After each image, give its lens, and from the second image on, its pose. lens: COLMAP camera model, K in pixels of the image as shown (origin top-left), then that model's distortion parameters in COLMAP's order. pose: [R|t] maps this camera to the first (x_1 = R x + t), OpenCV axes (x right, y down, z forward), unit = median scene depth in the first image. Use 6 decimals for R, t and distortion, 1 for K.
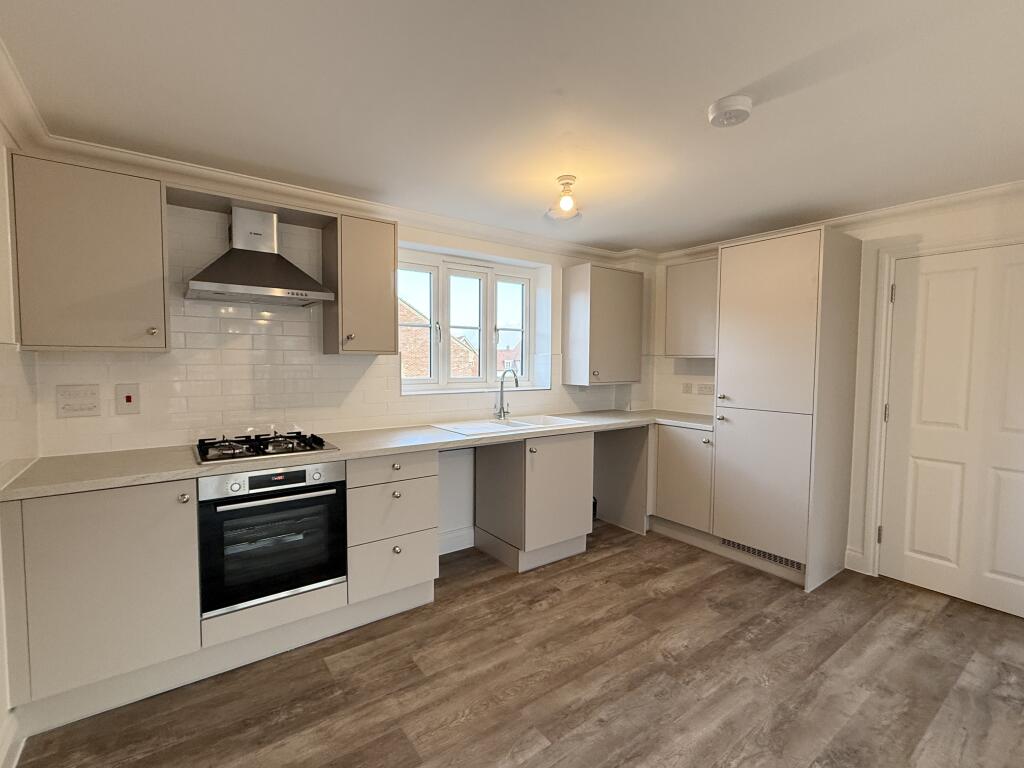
lens RADIAL K [[472.8, 0, 502.9], [0, 472.8, 382.6], [0, 0, 1]] dist [-0.001093, -0.000188]
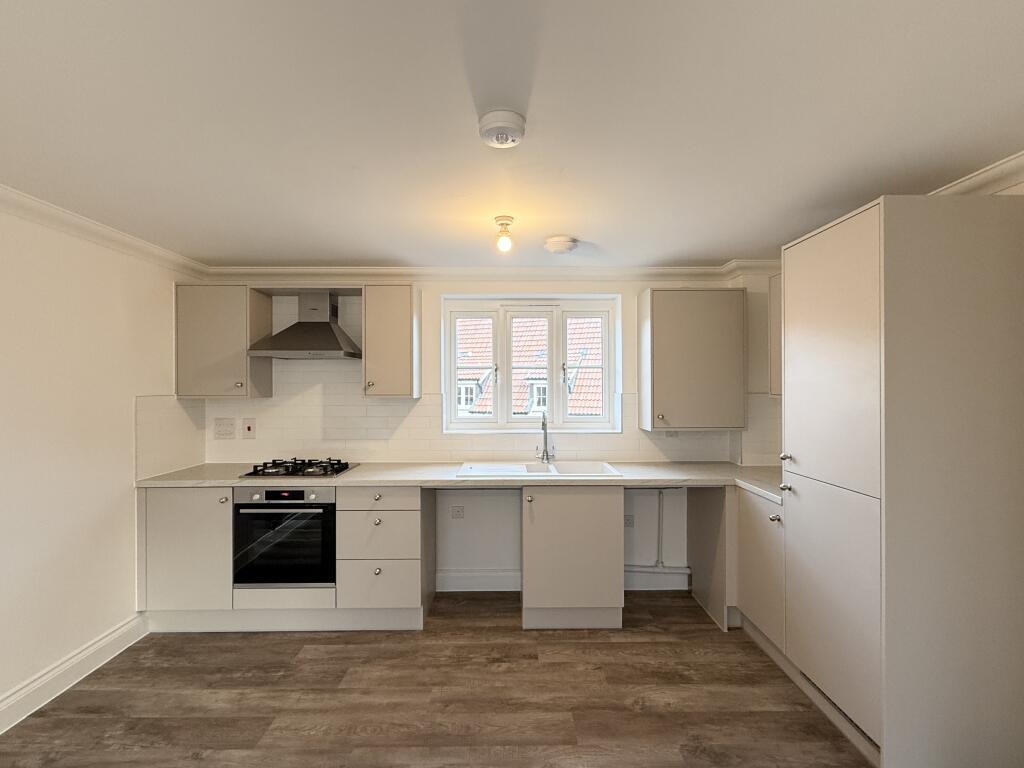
lens RADIAL K [[472.8, 0, 501.1], [0, 472.8, 384.2], [0, 0, 1]] dist [-0.001093, -0.000188]
pose [[0.811953, -0.012112, -0.583598, 0.643863], [-0.020257, 0.998598, -0.048908, -0.043219], [0.583372, 0.051533, 0.810569, 0.215119]]
